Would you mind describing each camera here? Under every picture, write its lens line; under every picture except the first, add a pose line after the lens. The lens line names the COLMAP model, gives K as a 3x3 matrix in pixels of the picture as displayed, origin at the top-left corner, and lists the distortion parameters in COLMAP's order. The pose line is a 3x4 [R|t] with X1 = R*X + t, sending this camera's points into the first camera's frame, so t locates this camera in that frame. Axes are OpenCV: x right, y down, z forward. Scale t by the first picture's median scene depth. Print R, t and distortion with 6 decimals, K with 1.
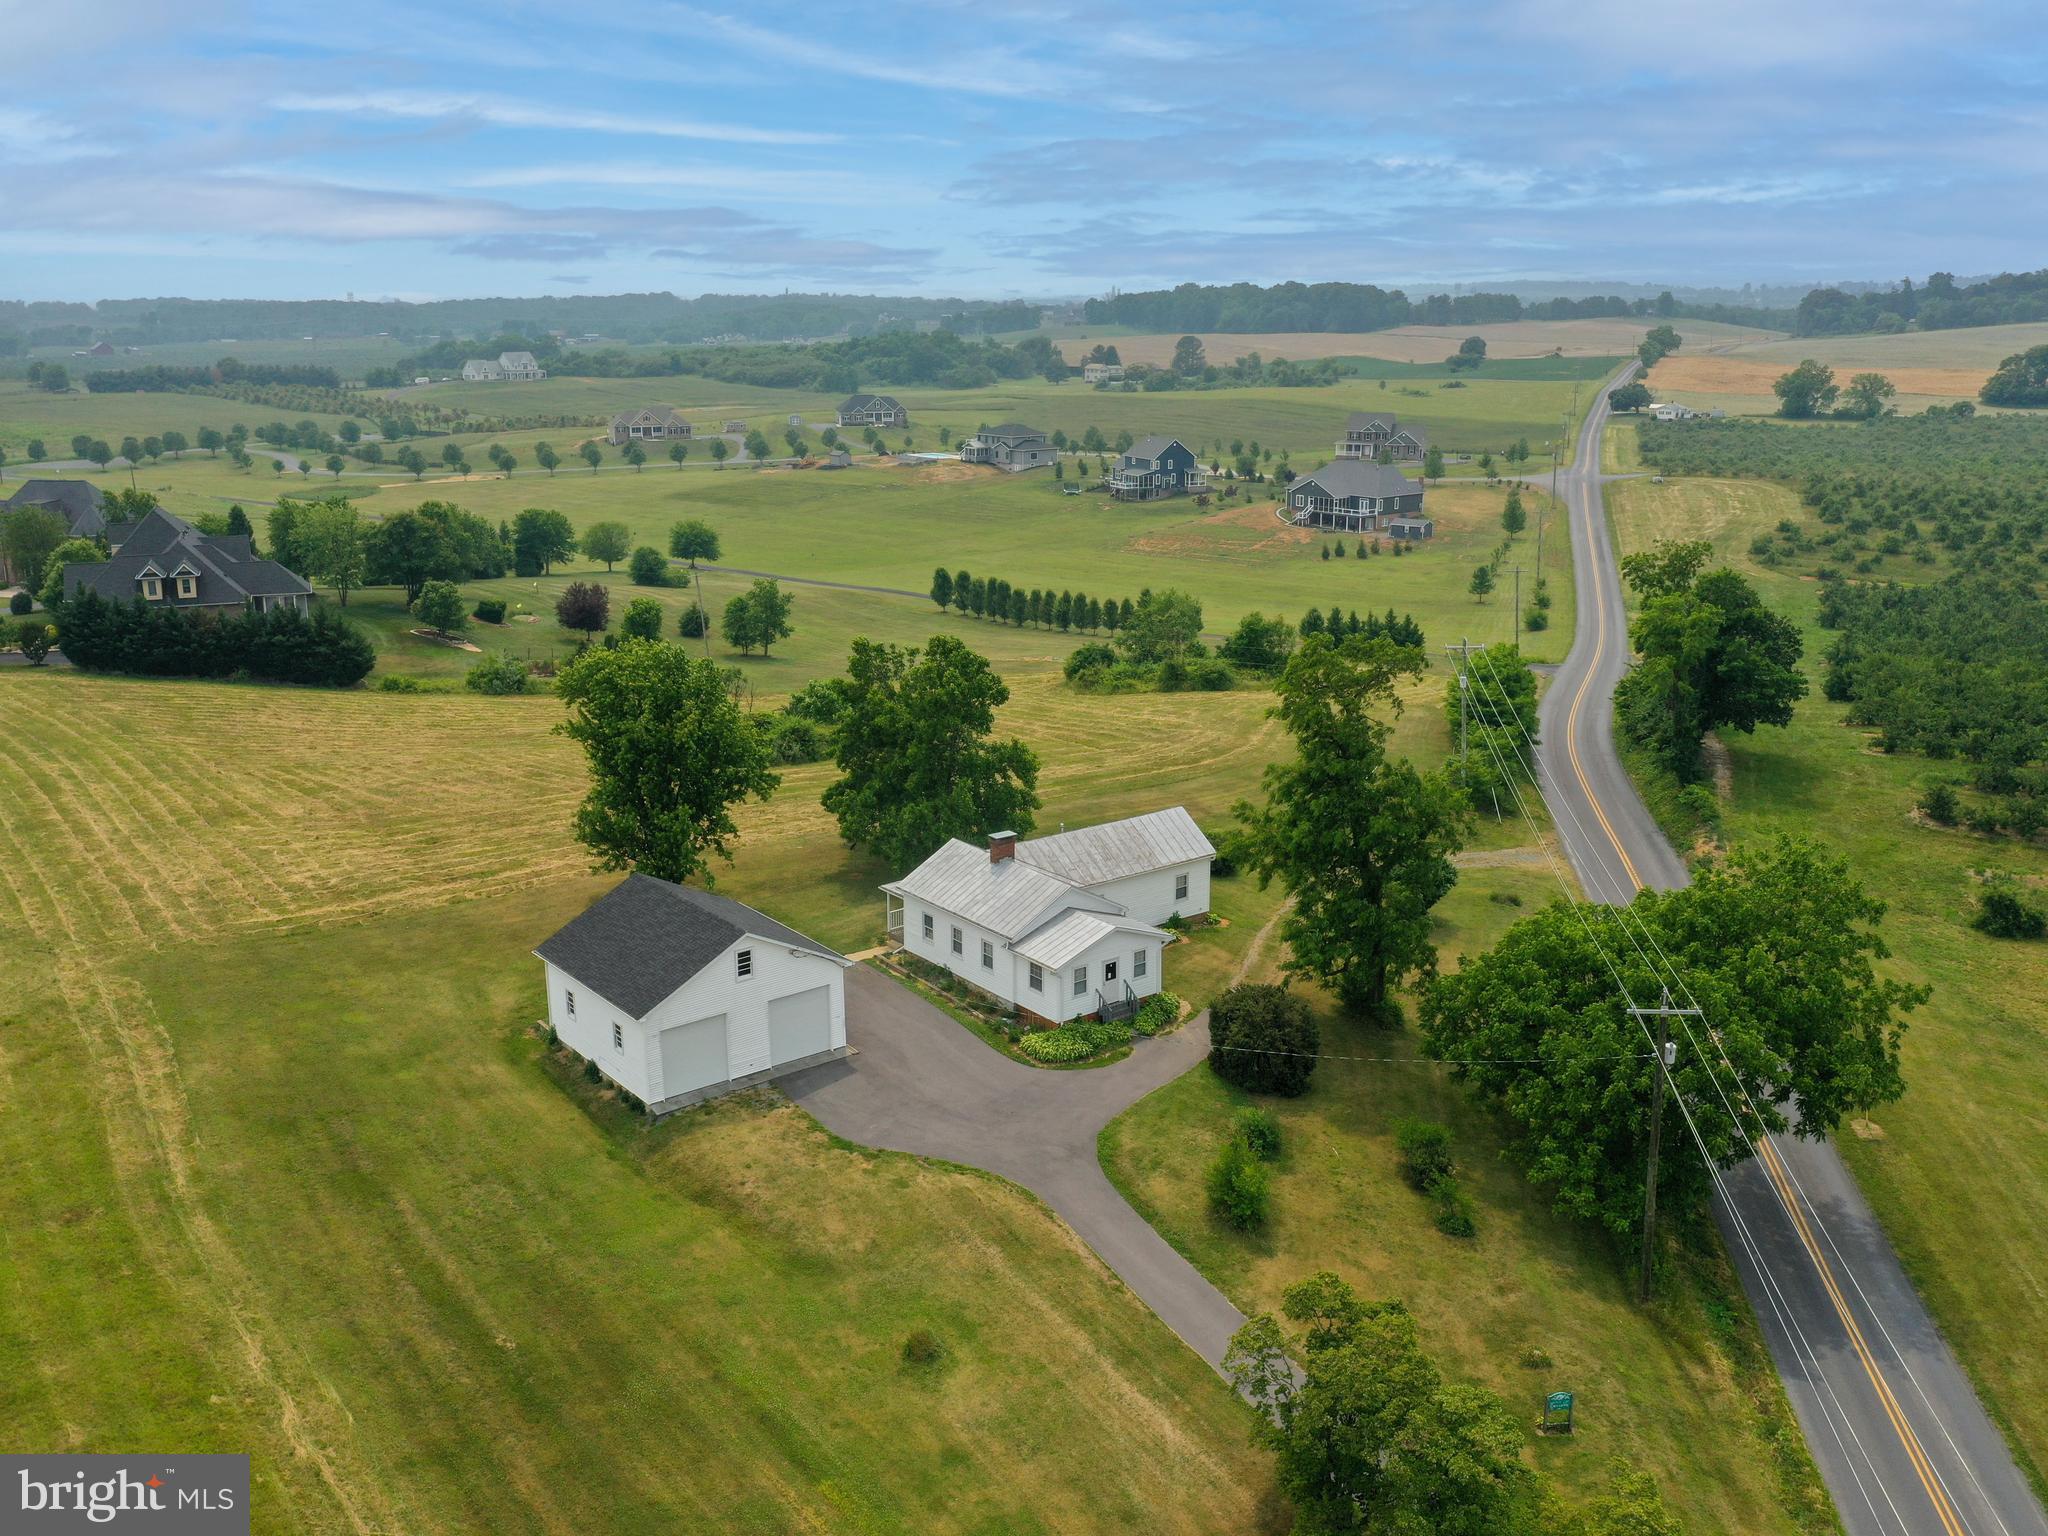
lens RADIAL K [[1812.7, 0, 1024.0], [0, 1812.7, 768.0], [0, 0, 1]] dist [0.008693, -0.001996]
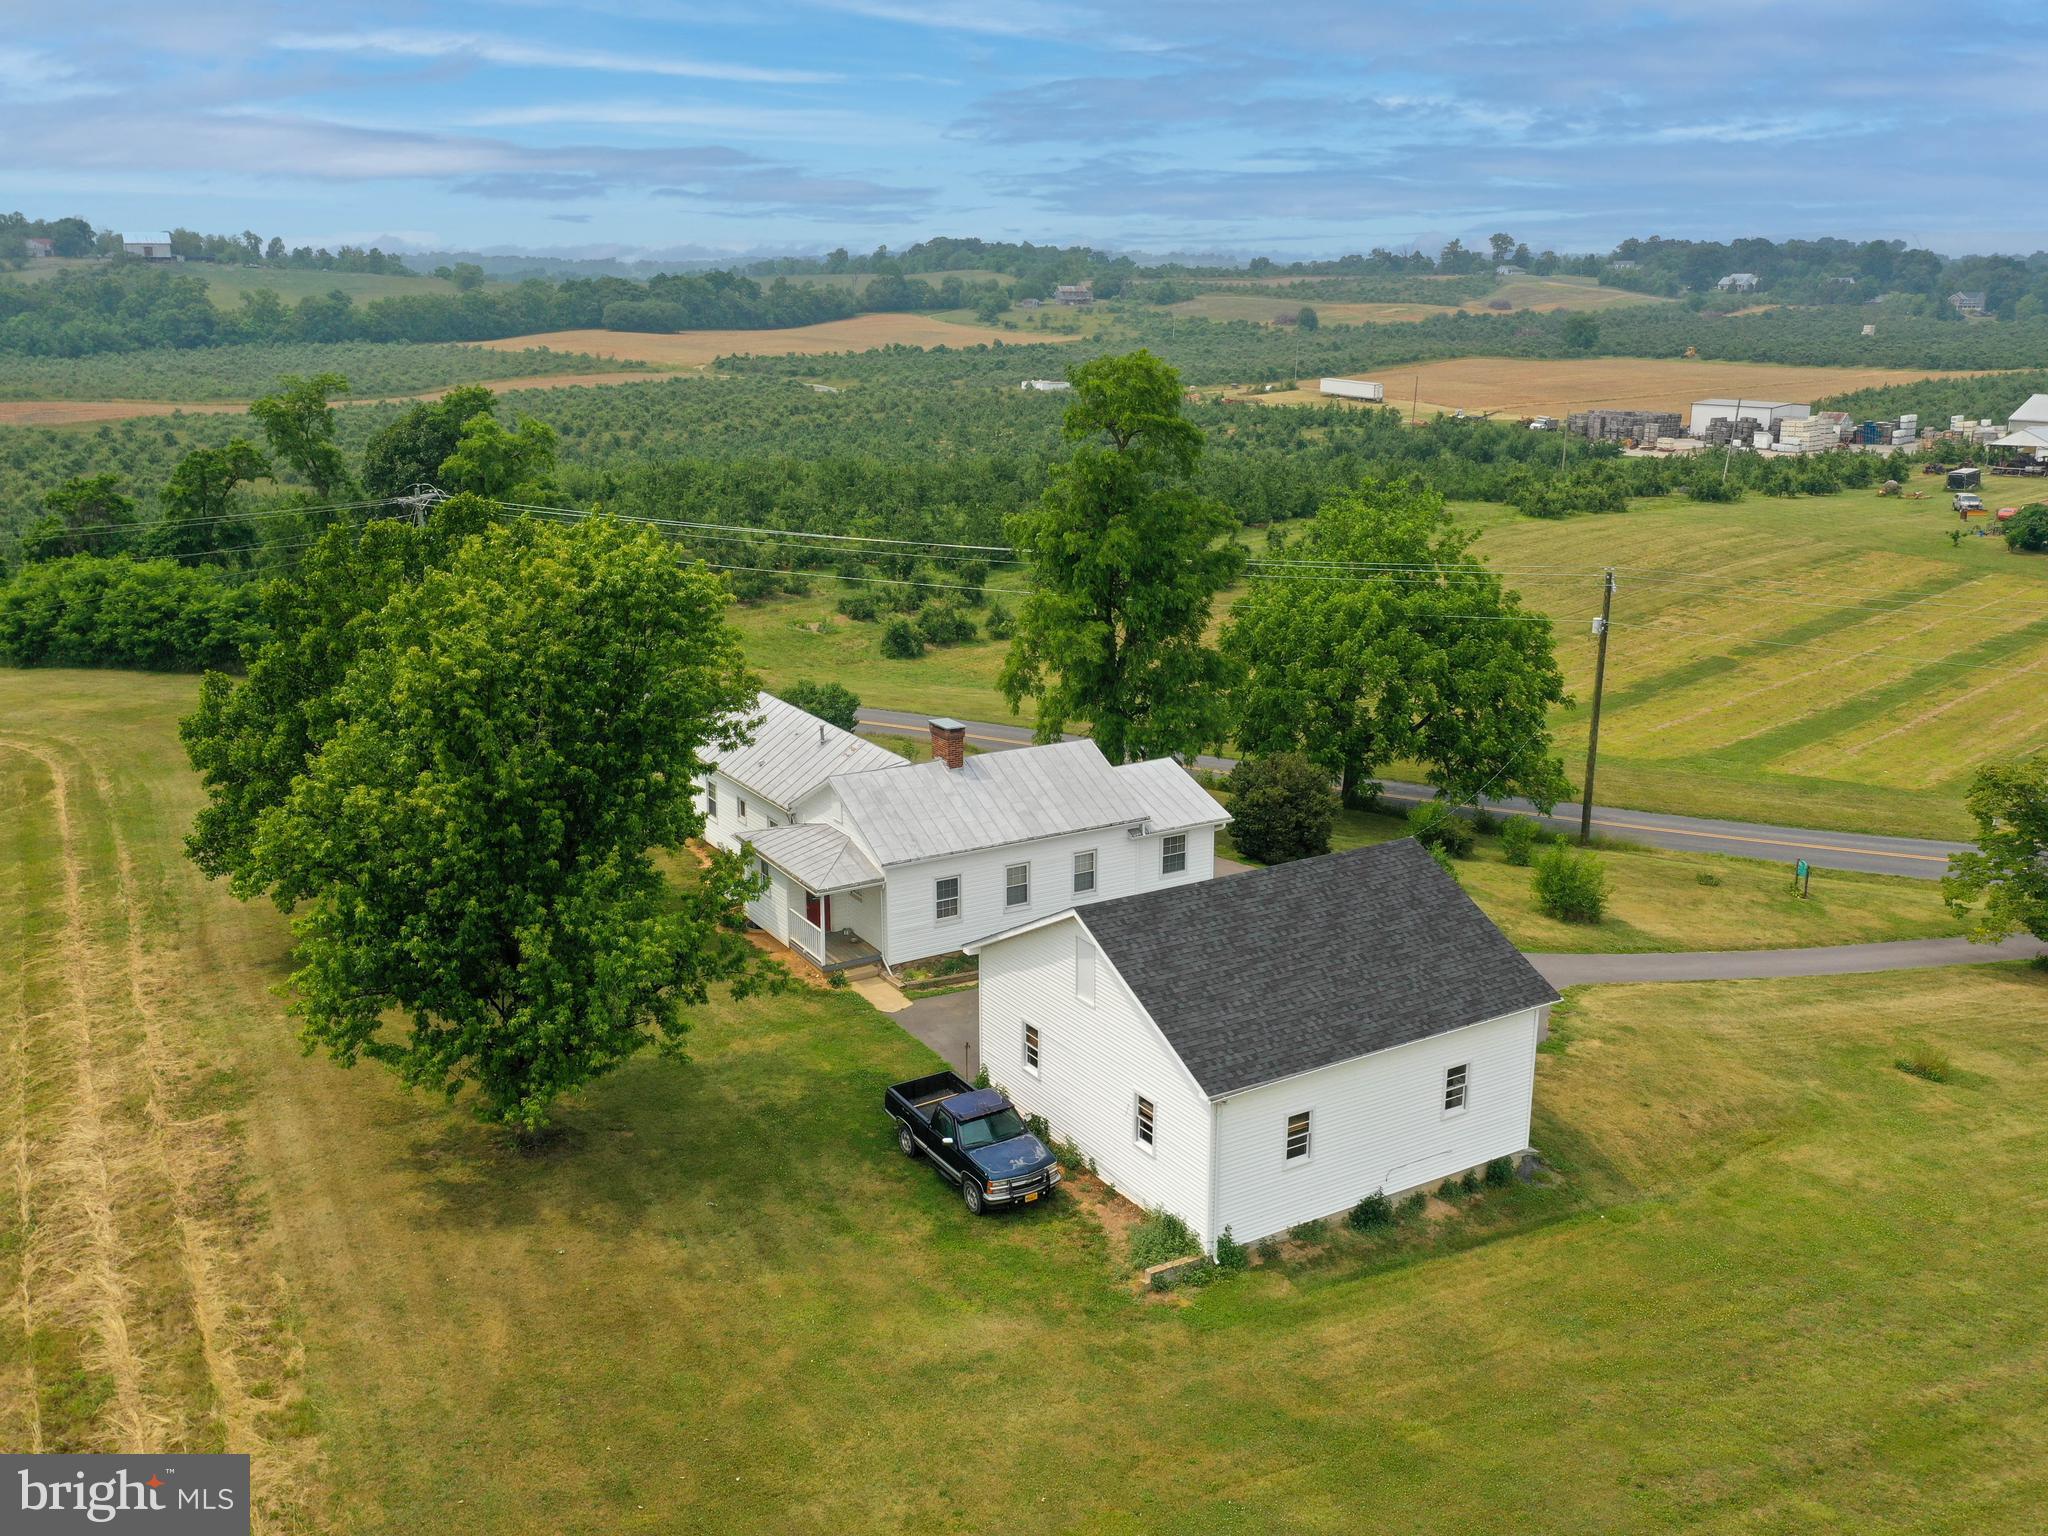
lens RADIAL K [[1812.7, 0, 1024.0], [0, 1812.7, 768.0], [0, 0, 1]] dist [0.008693, -0.001996]
pose [[0.117077, -0.255656, 0.959653, -0.633377], [0.256173, 0.941372, 0.219533, -0.083448], [-0.959515, 0.220135, 0.175705, 0.859086]]
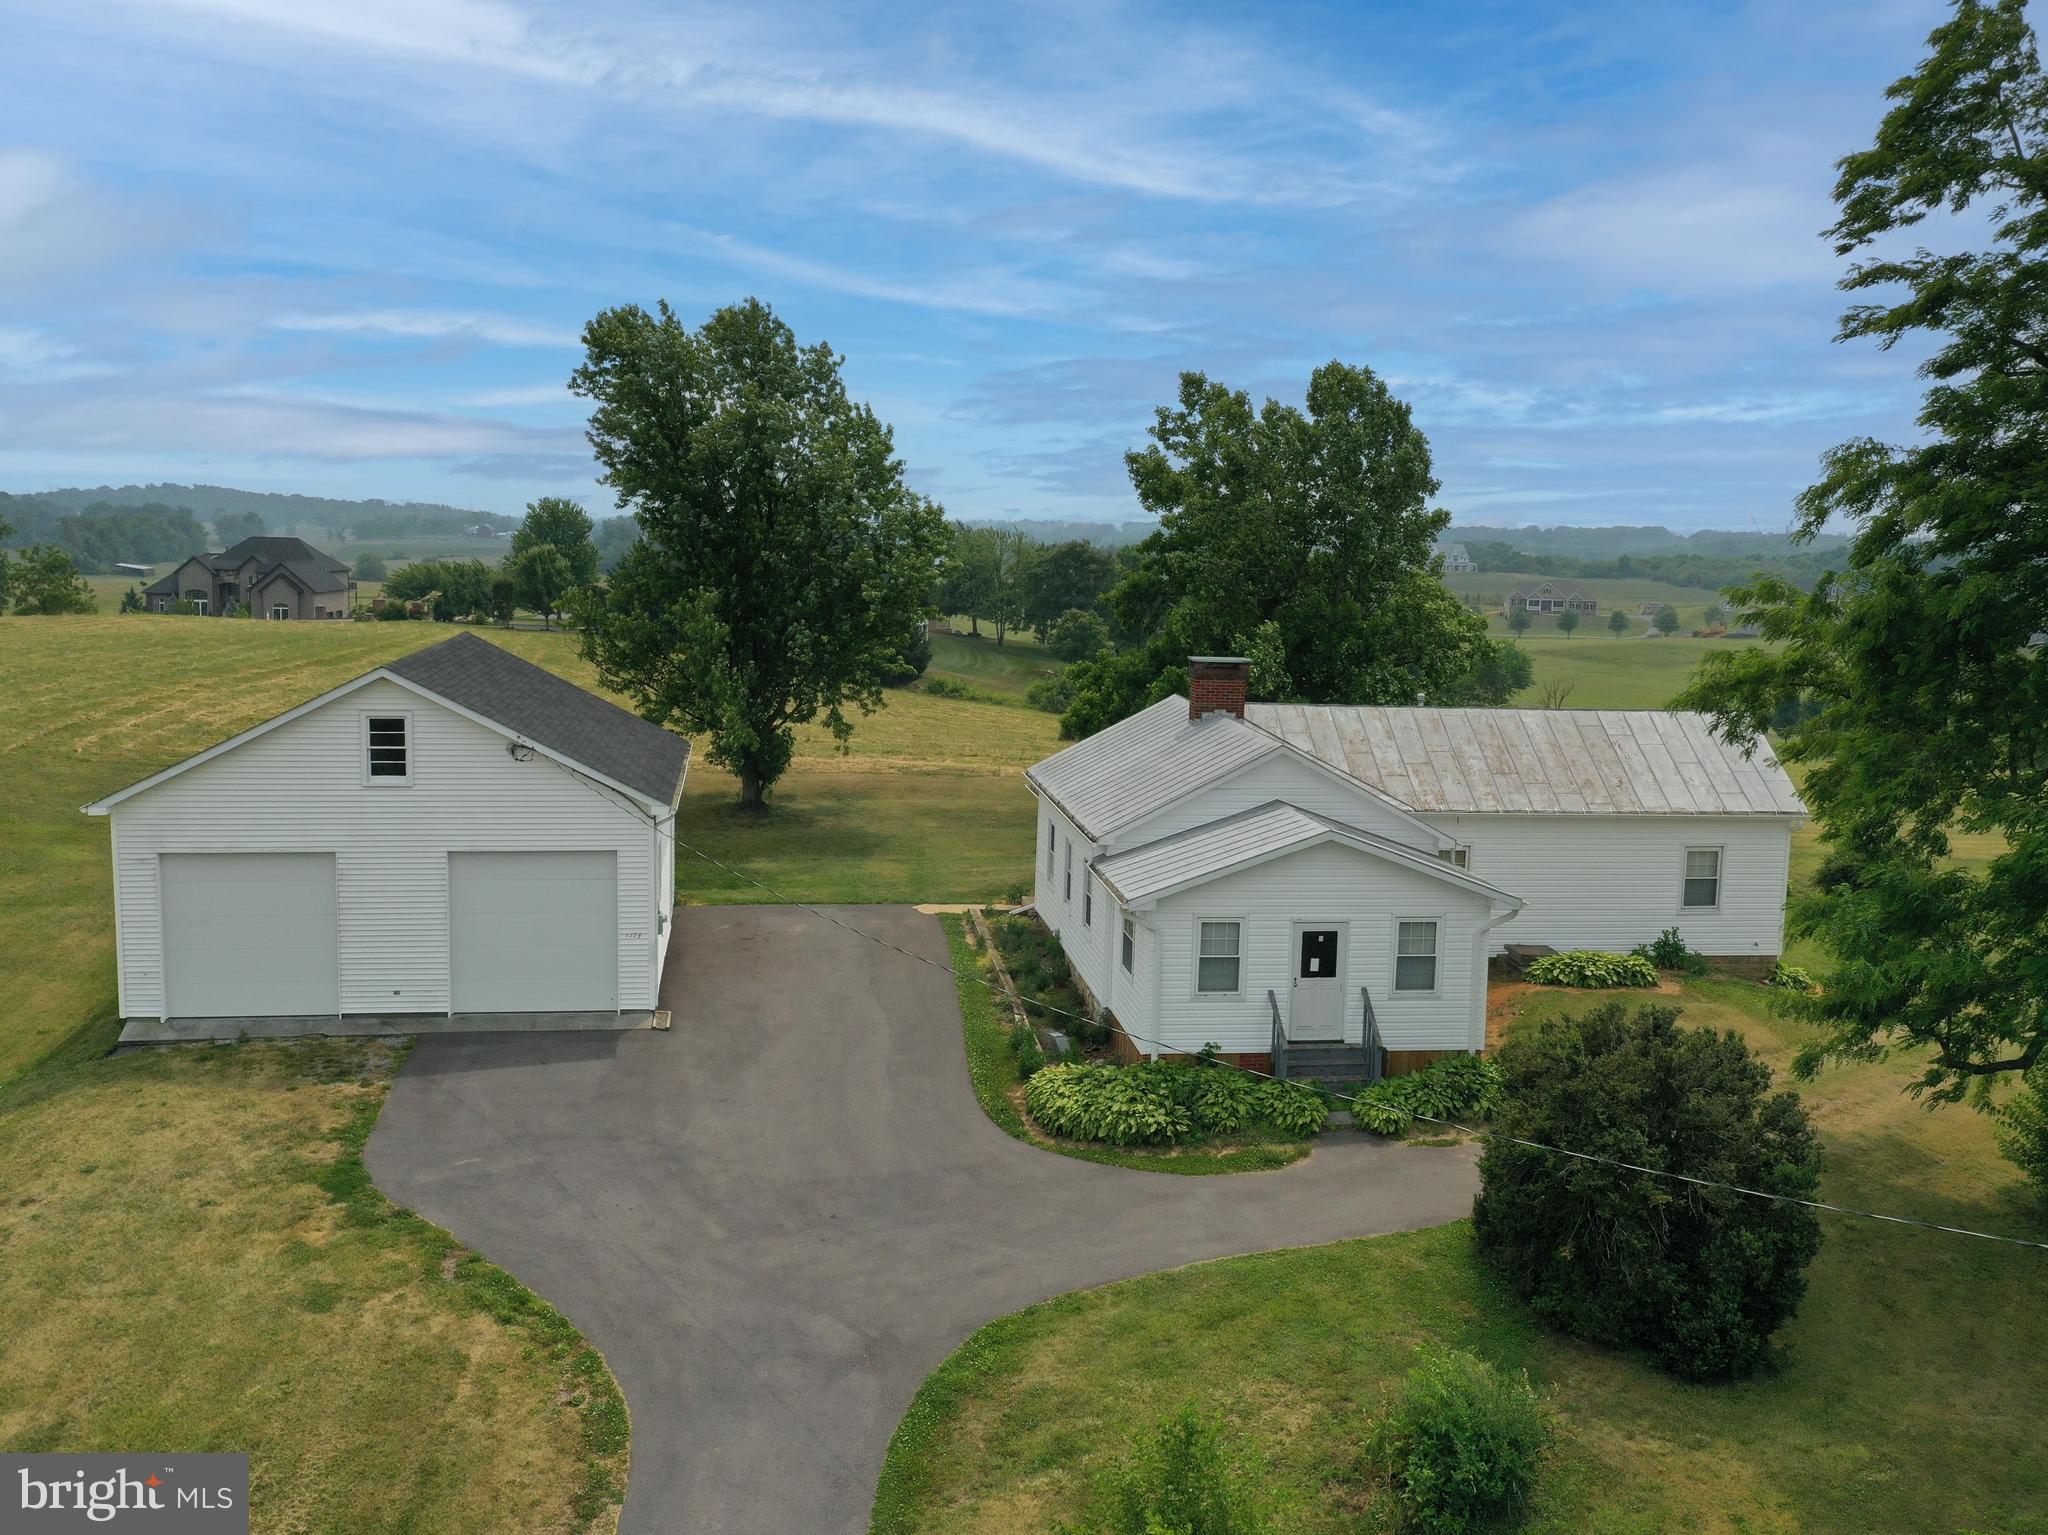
lens RADIAL K [[1874.5, 0, 1024.0], [0, 1874.5, 767.5], [0, 0, 1]] dist [0.006440, 0.002254]
pose [[0.867392, 0.089402, -0.489530, 0.171961], [-0.153982, 0.983669, -0.093193, 0.112283], [0.473203, 0.156213, 0.866992, 0.583115]]
